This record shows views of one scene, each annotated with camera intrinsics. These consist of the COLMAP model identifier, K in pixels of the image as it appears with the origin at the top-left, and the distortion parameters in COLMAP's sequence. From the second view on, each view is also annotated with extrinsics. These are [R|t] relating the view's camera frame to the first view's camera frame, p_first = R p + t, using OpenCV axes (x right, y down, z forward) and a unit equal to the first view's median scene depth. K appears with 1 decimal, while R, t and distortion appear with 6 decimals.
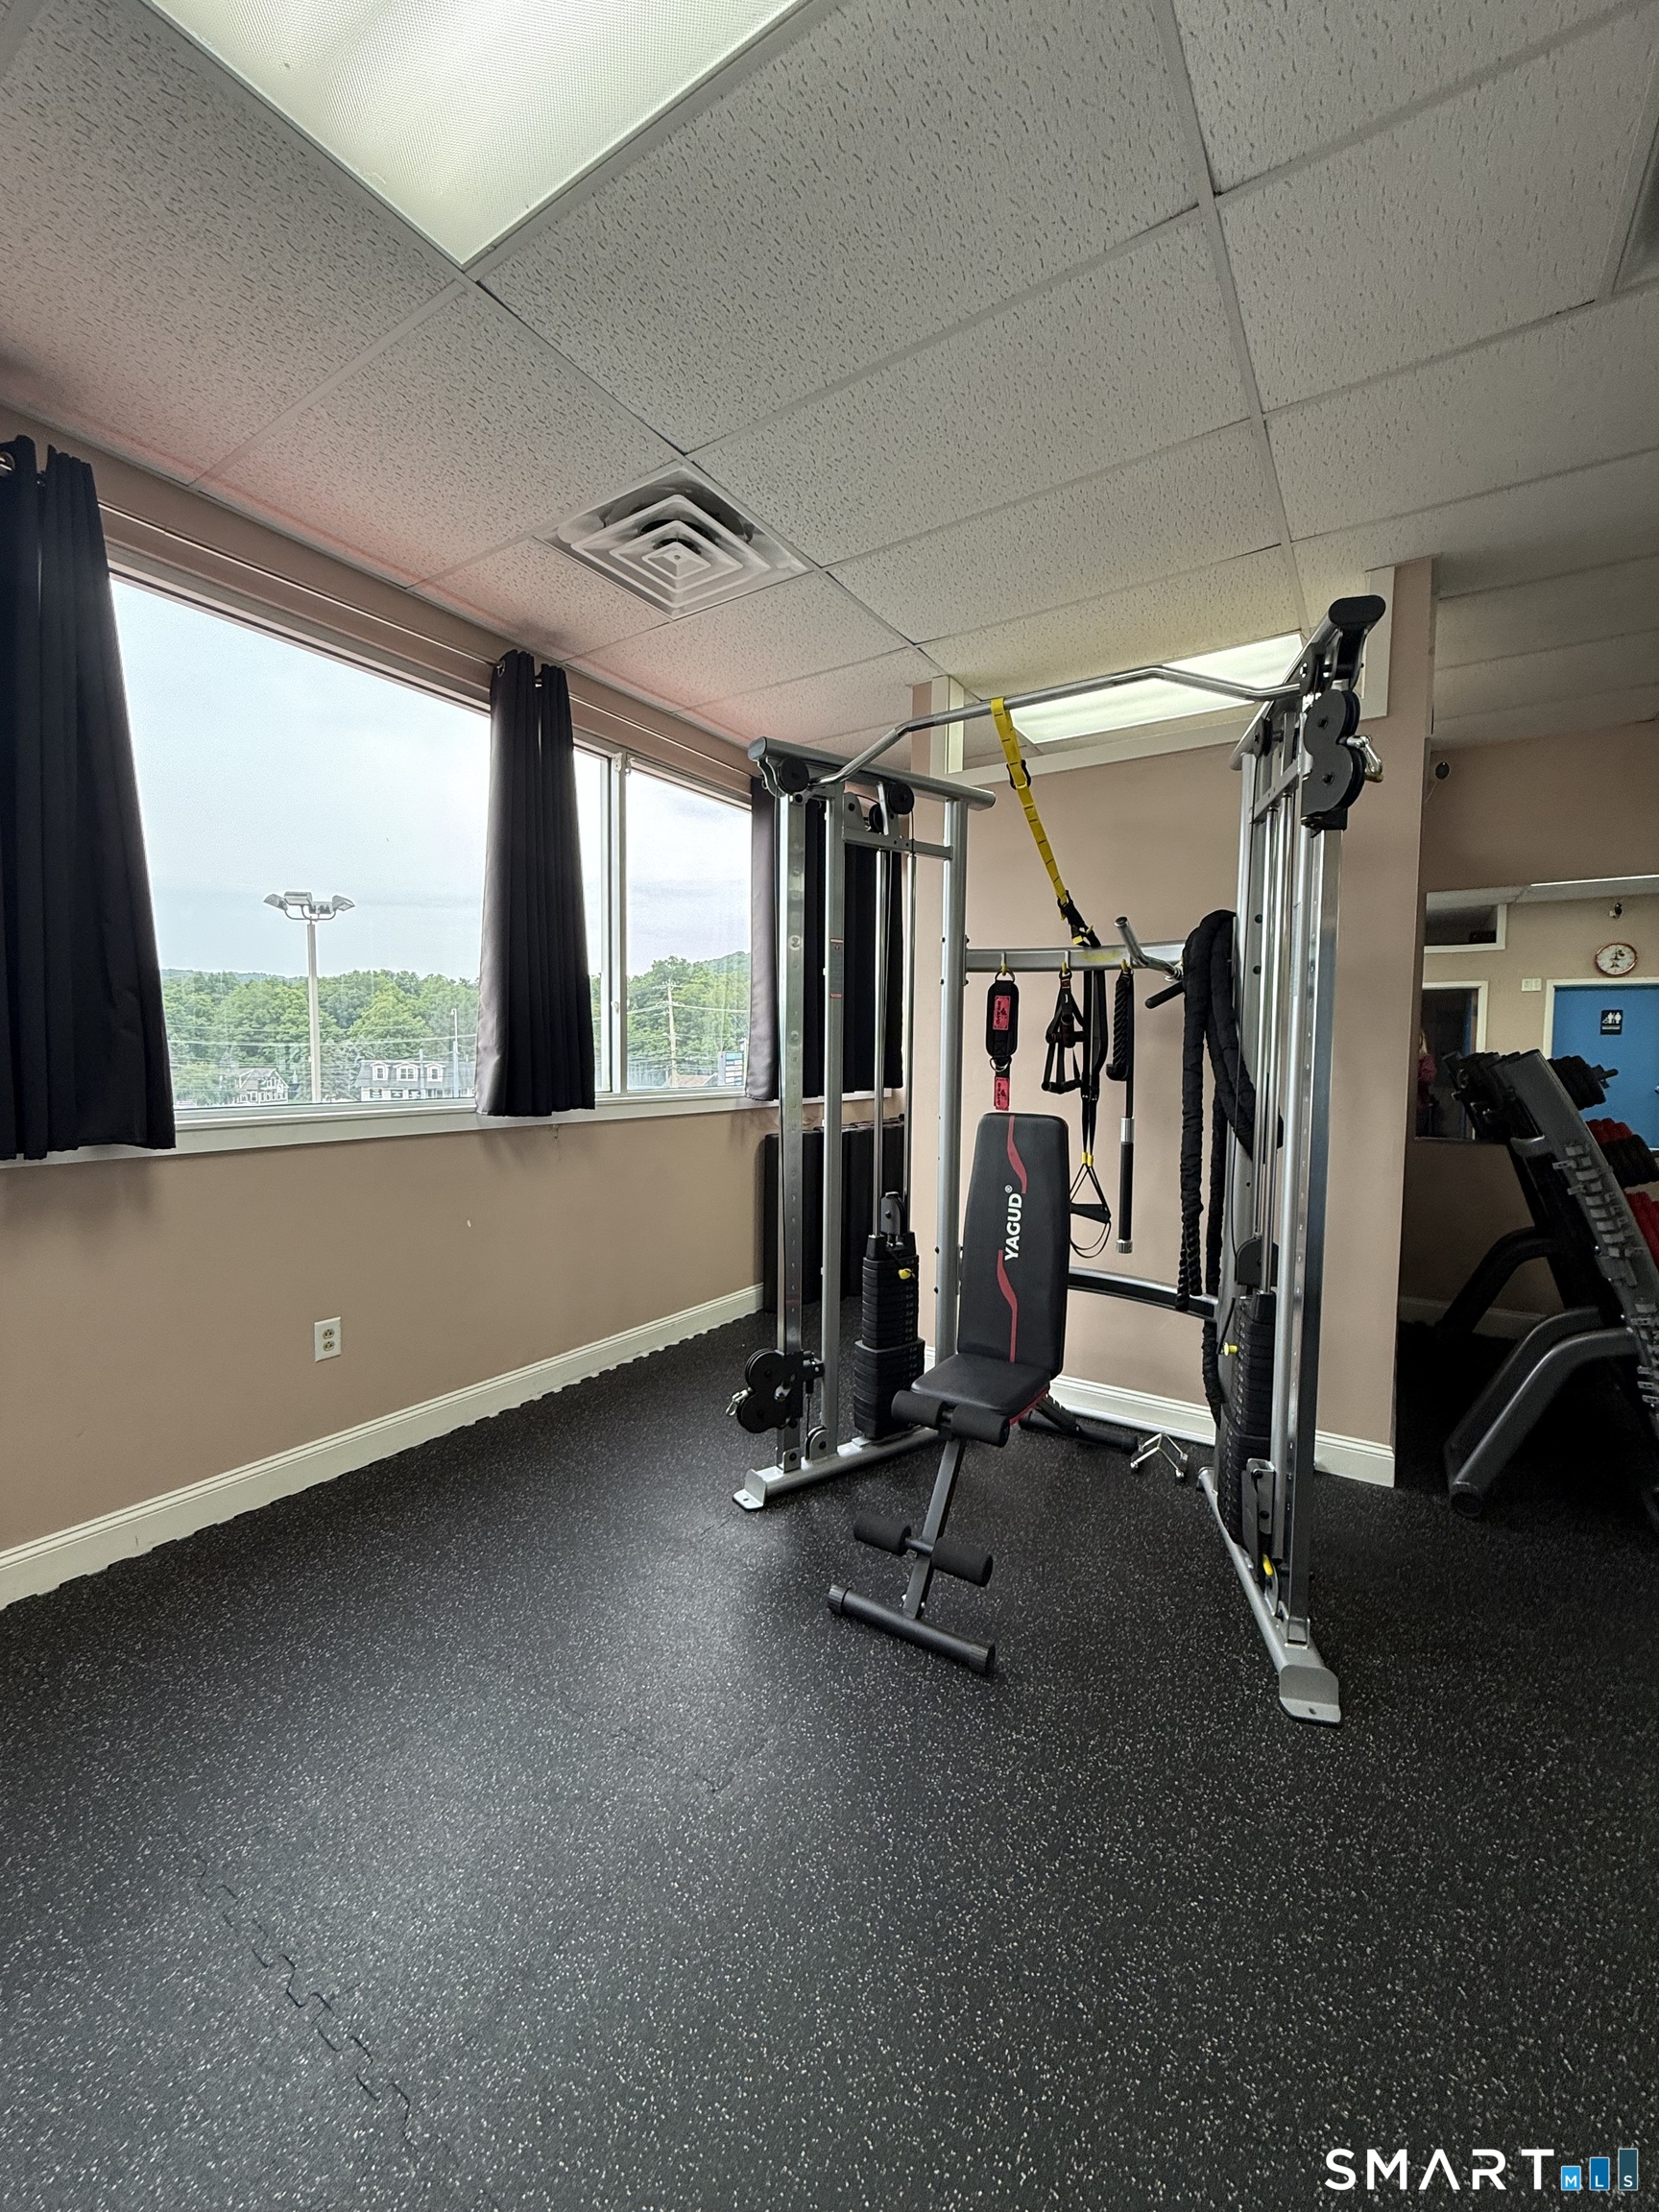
lens RADIAL K [[887.8, 0, 808.9], [0, 887.8, 1106.6], [0, 0, 1]] dist [-0.002080, 0.001402]
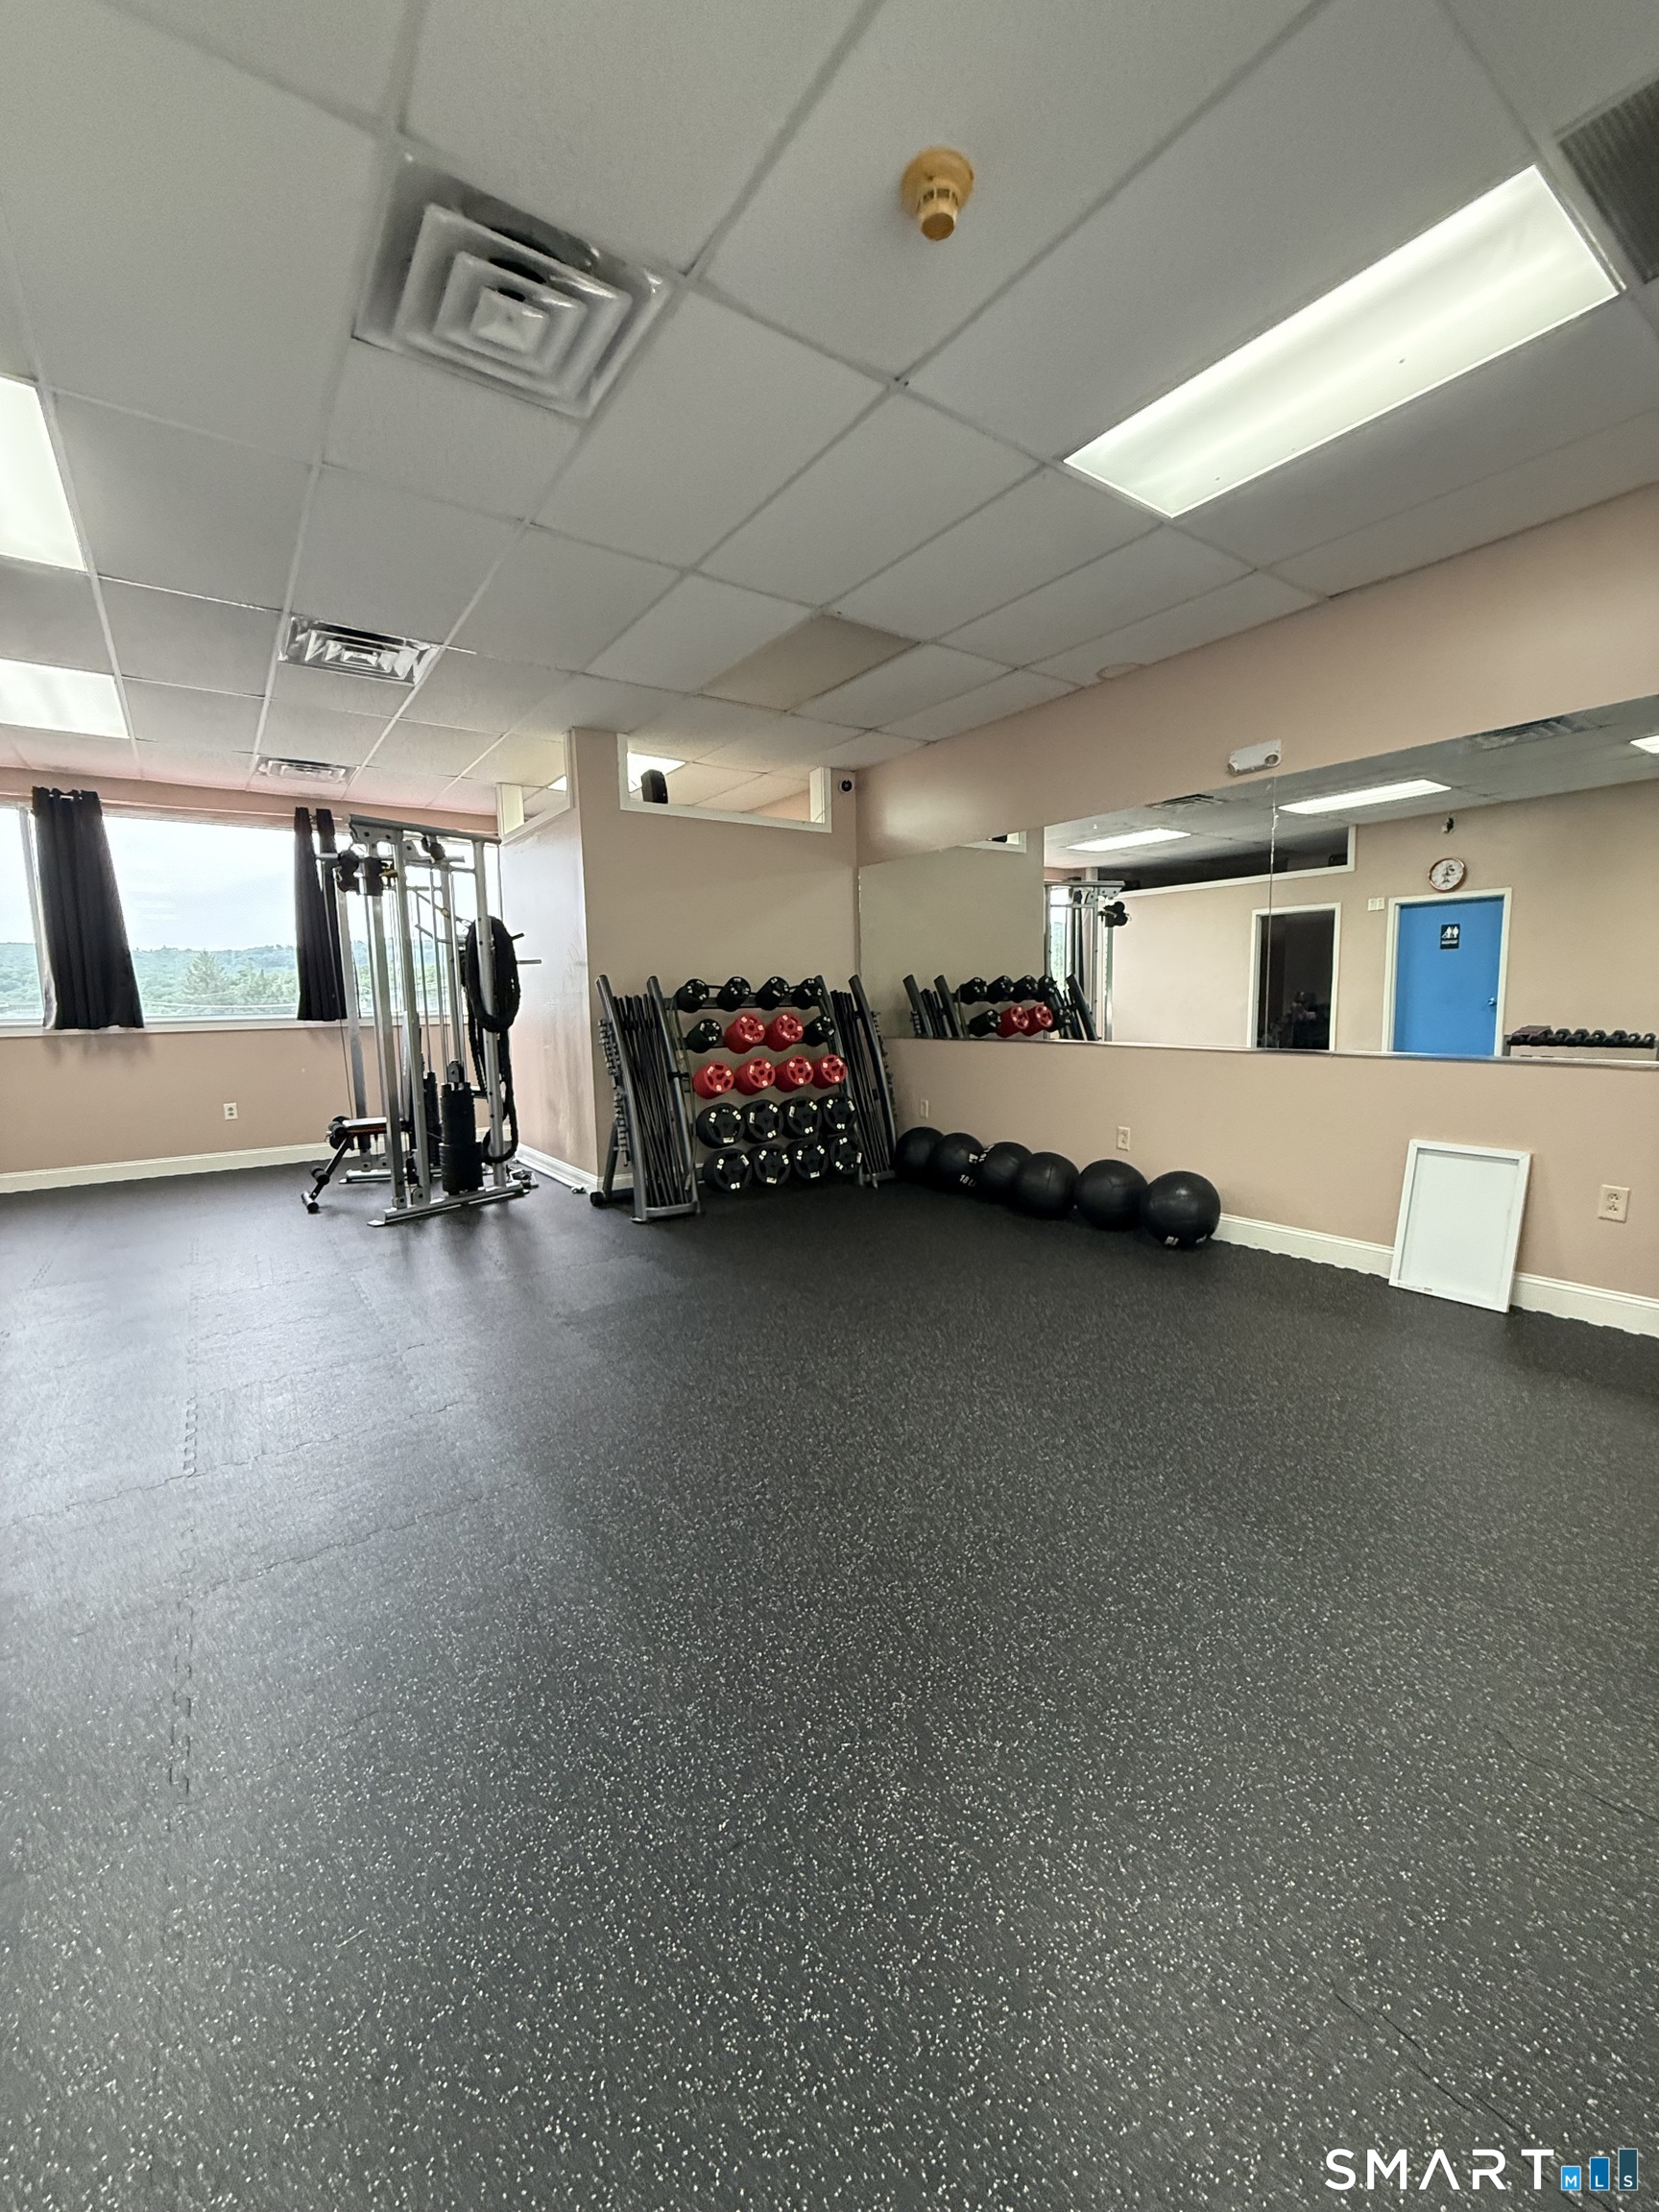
lens RADIAL K [[887.8, 0, 833.9], [0, 887.8, 1105.0], [0, 0, 1]] dist [-0.002080, 0.001402]
pose [[0.947234, 0.014686, -0.320206, 1.363140], [0.003388, 0.998435, 0.055814, 0.090677], [0.320525, -0.053954, 0.945702, -0.468345]]
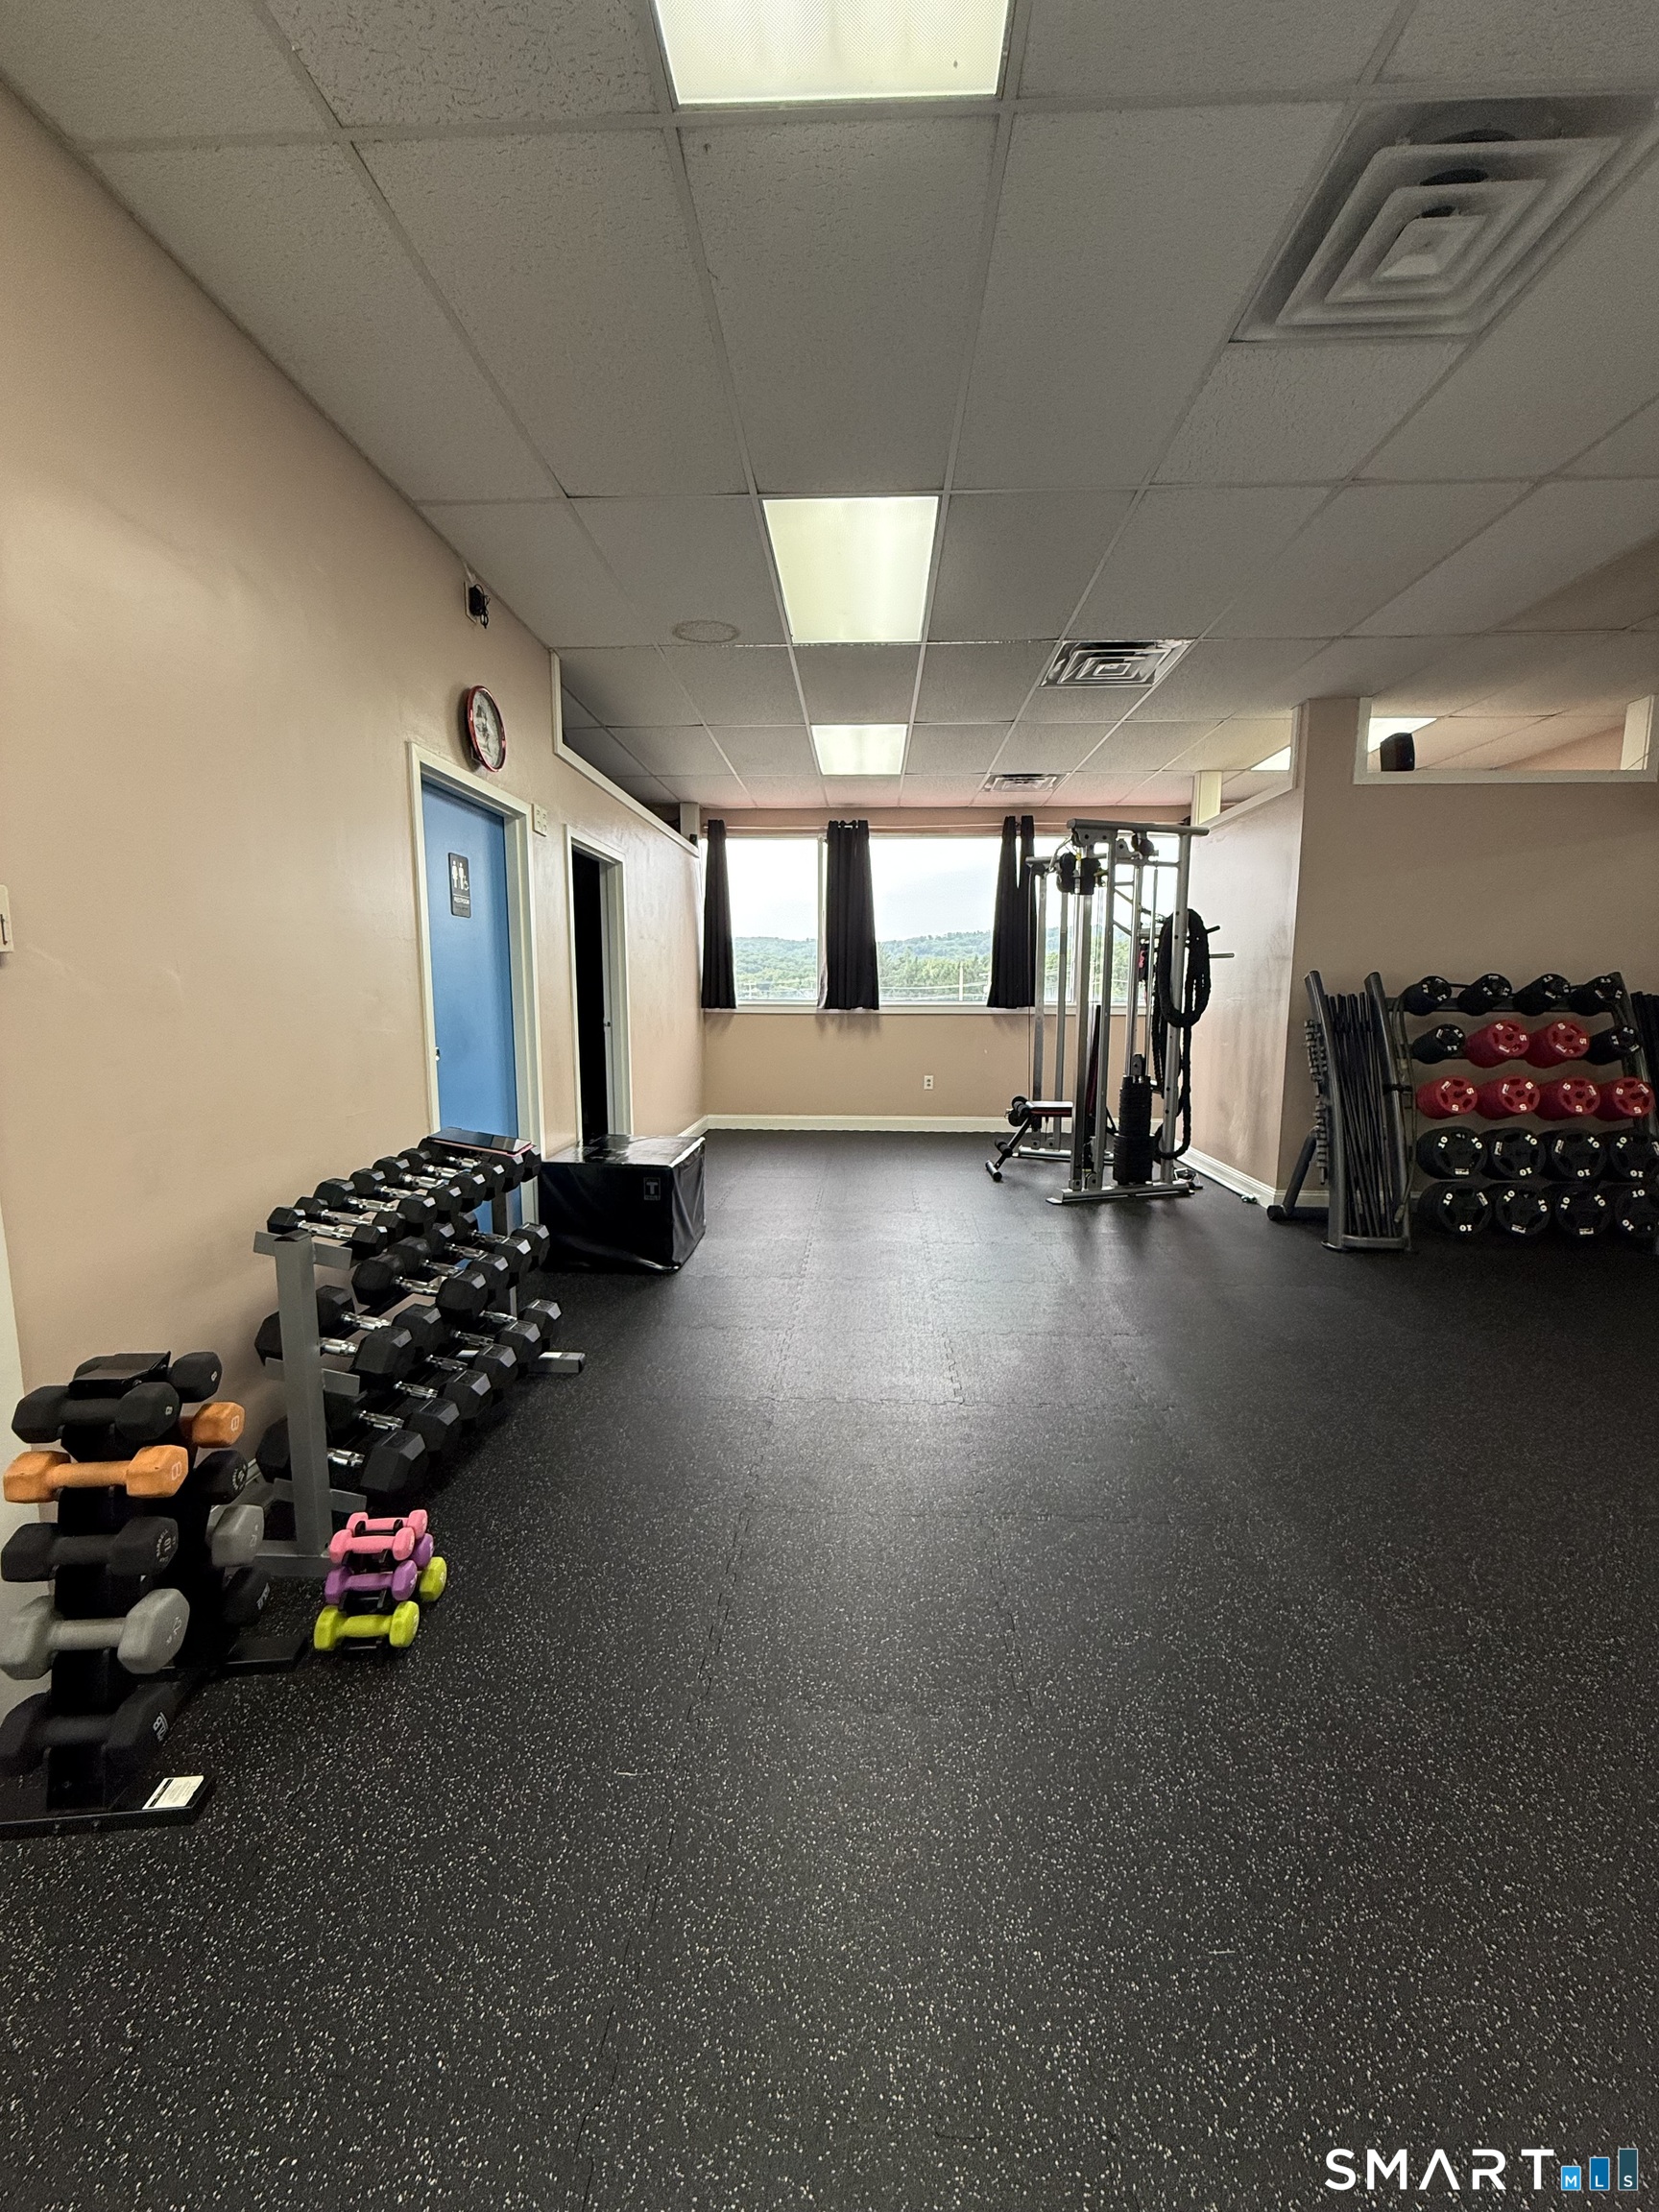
lens RADIAL K [[887.8, 0, 819.5], [0, 887.8, 1103.9], [0, 0, 1]] dist [-0.002080, 0.001402]
pose [[0.541251, 0.102368, -0.834607, 1.224123], [-0.054419, 0.994745, 0.086718, 0.076870], [0.839099, -0.001517, 0.543977, -0.559311]]
